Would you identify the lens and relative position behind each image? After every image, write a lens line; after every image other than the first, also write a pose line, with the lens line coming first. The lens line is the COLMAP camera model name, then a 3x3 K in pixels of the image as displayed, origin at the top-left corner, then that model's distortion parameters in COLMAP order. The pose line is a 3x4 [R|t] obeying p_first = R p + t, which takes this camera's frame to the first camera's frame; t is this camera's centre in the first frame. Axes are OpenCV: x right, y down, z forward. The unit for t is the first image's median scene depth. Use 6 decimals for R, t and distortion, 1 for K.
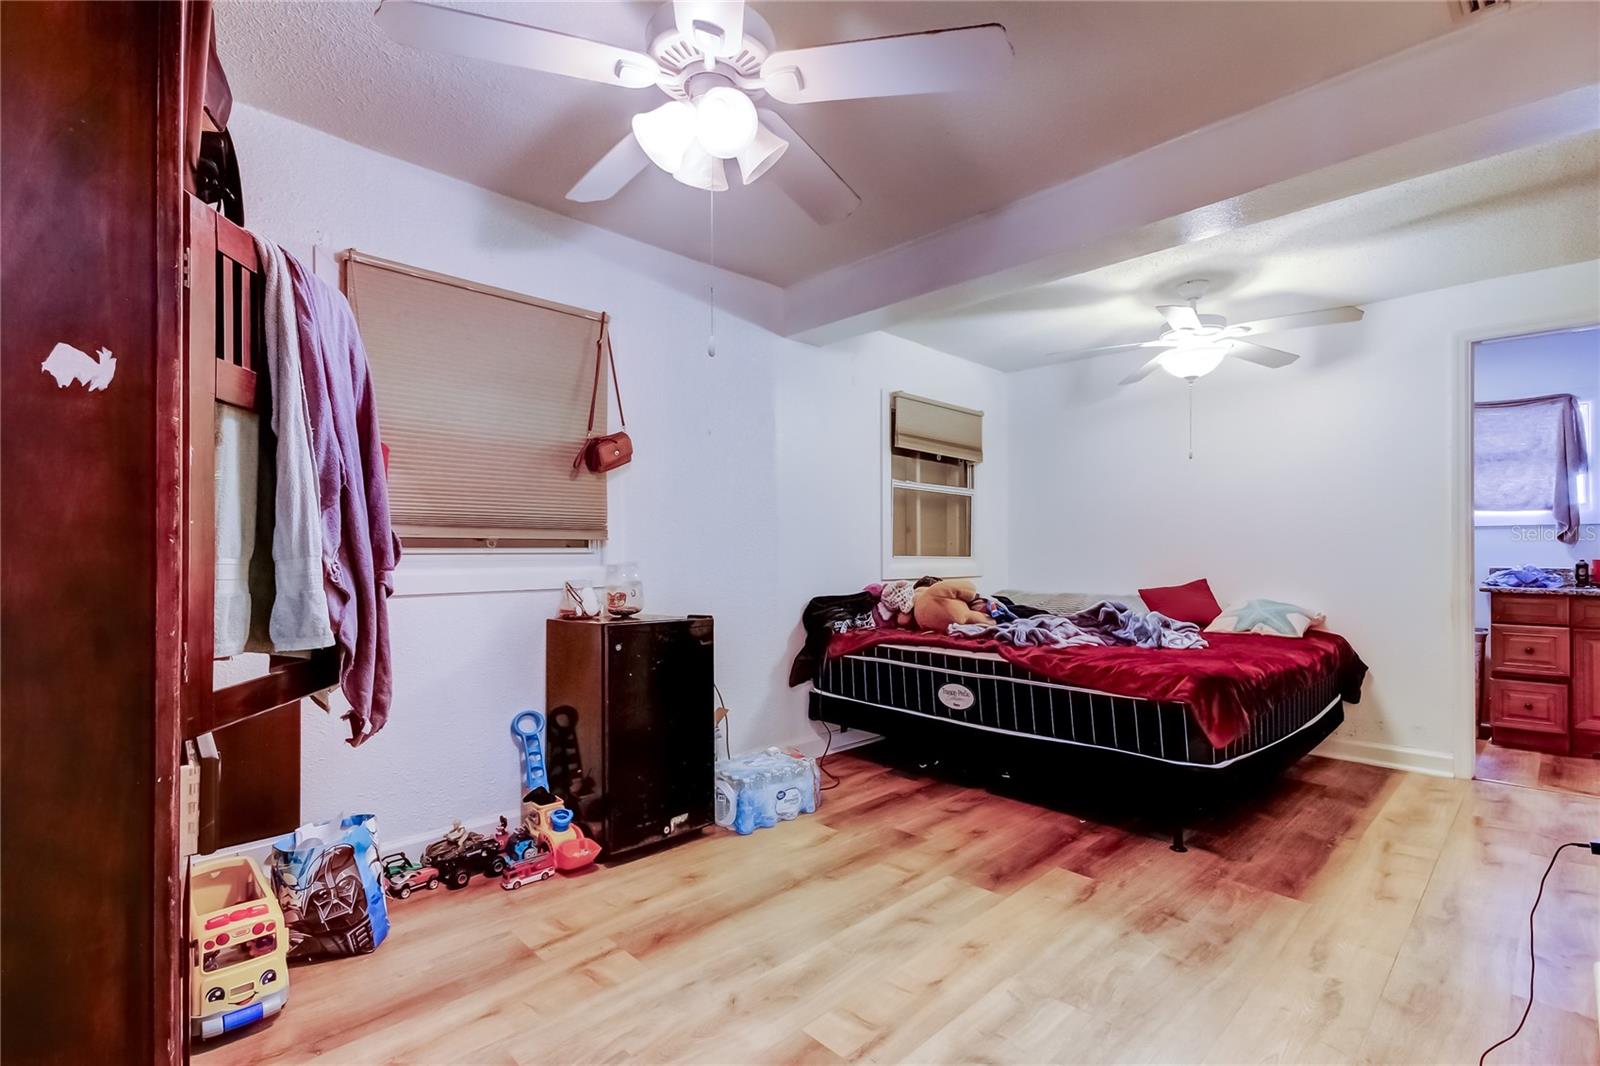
lens RADIAL K [[738.9, 0, 792.0], [0, 738.9, 542.6], [0, 0, 1]] dist [0.020306, 0.000399]
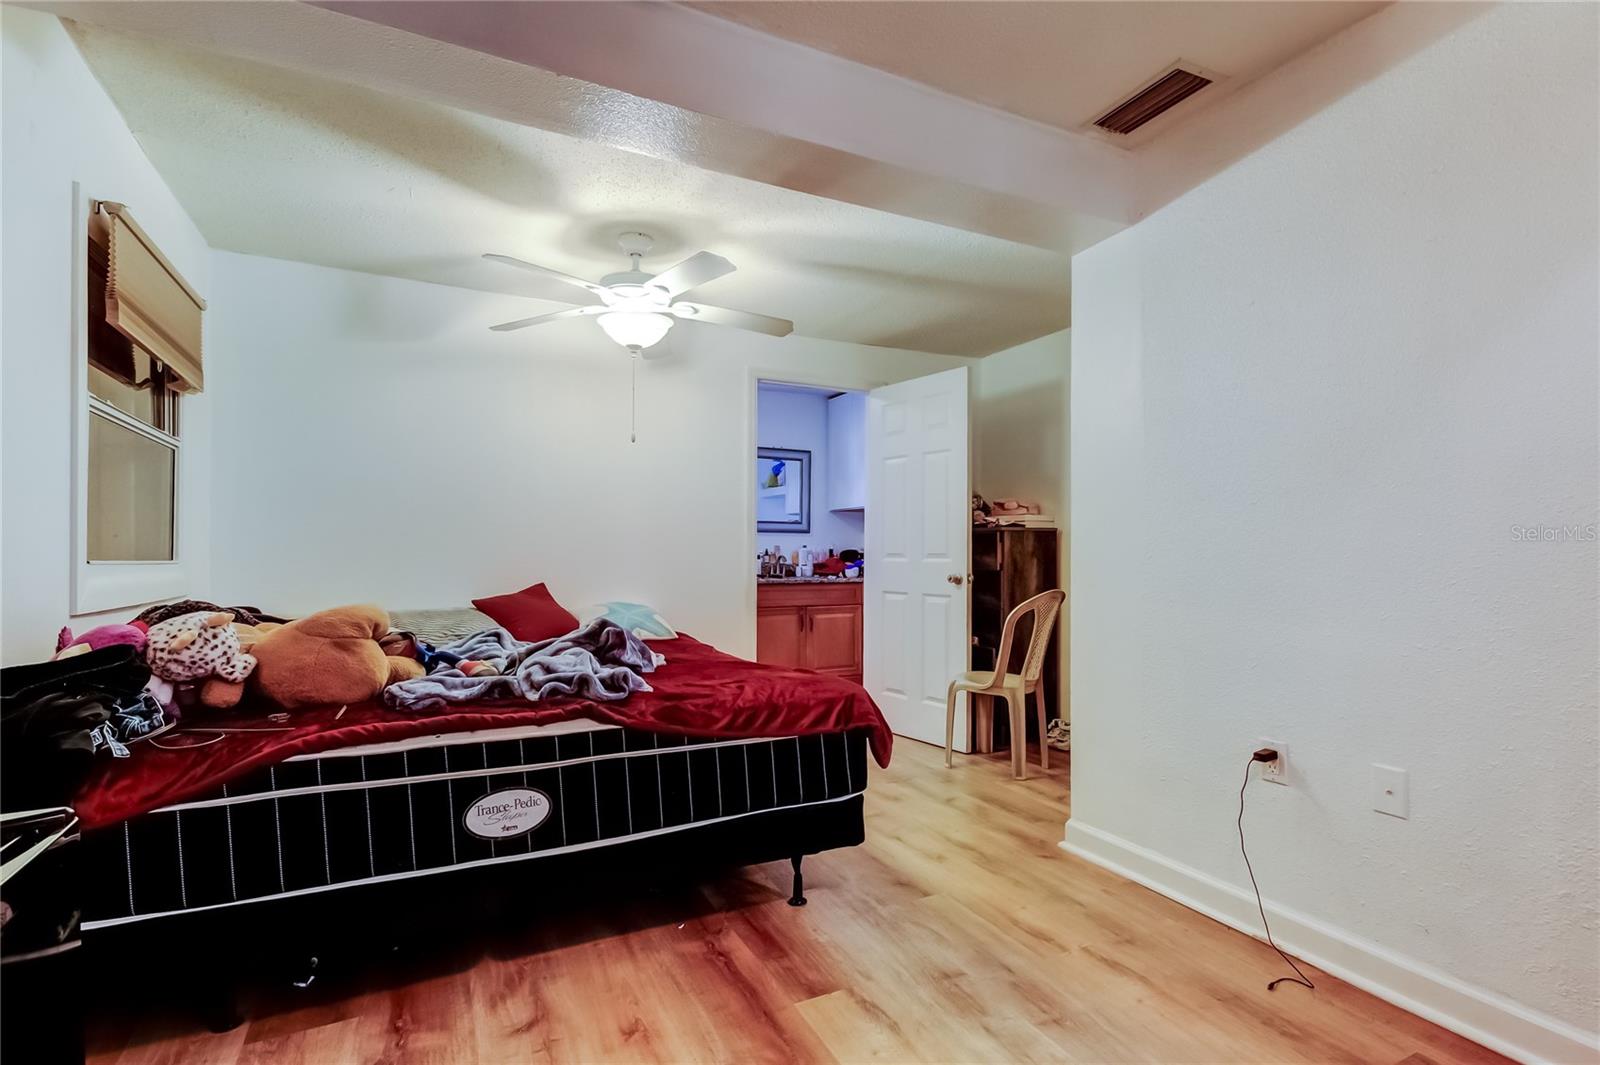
lens RADIAL K [[756.0, 0, 799.5], [0, 756.0, 540.3], [0, 0, 1]] dist [0.021970, -0.003314]
pose [[0.290901, 0.011994, 0.956678, -0.268468], [-0.012187, 0.999887, -0.008830, 0.005997], [-0.956676, -0.009090, 0.291014, 0.641538]]
